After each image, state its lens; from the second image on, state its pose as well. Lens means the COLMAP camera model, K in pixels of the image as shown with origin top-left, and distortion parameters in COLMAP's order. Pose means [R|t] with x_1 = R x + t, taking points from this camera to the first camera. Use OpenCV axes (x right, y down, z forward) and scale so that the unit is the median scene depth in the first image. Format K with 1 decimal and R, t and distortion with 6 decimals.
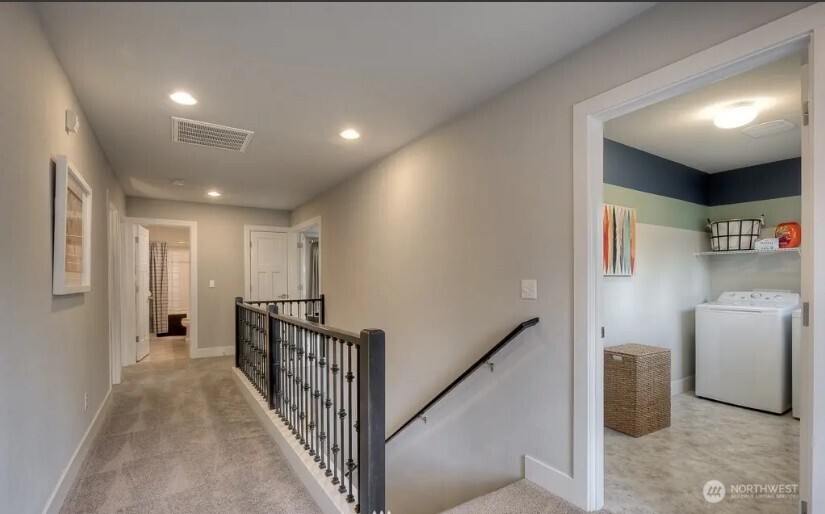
lens RADIAL K [[381.1, 0, 413.8], [0, 381.1, 279.7], [0, 0, 1]] dist [-0.007829, -0.000773]
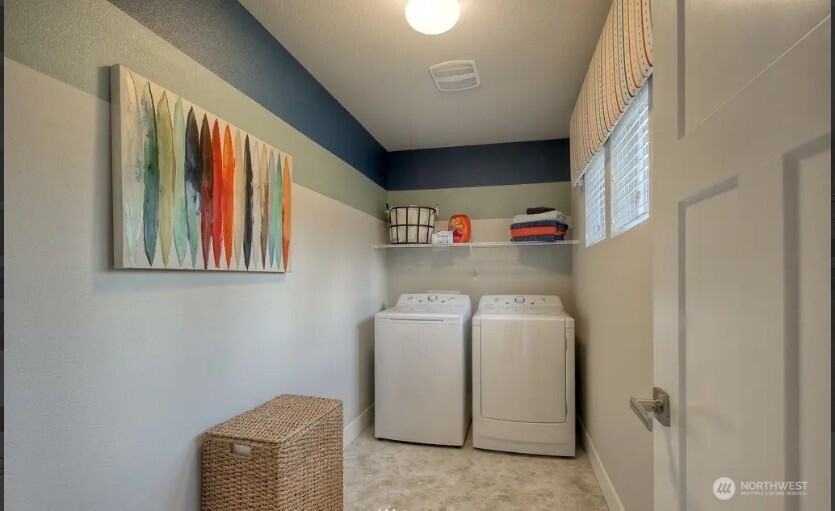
lens RADIAL K [[394.0, 0, 422.0], [0, 394.0, 274.0], [0, 0, 1]] dist [-0.002167, -0.000132]
pose [[0.715534, 0.009019, 0.698520, 0.286441], [0.002164, 0.999883, -0.015126, 0.000868], [-0.698574, 0.012335, 0.715431, 0.404843]]
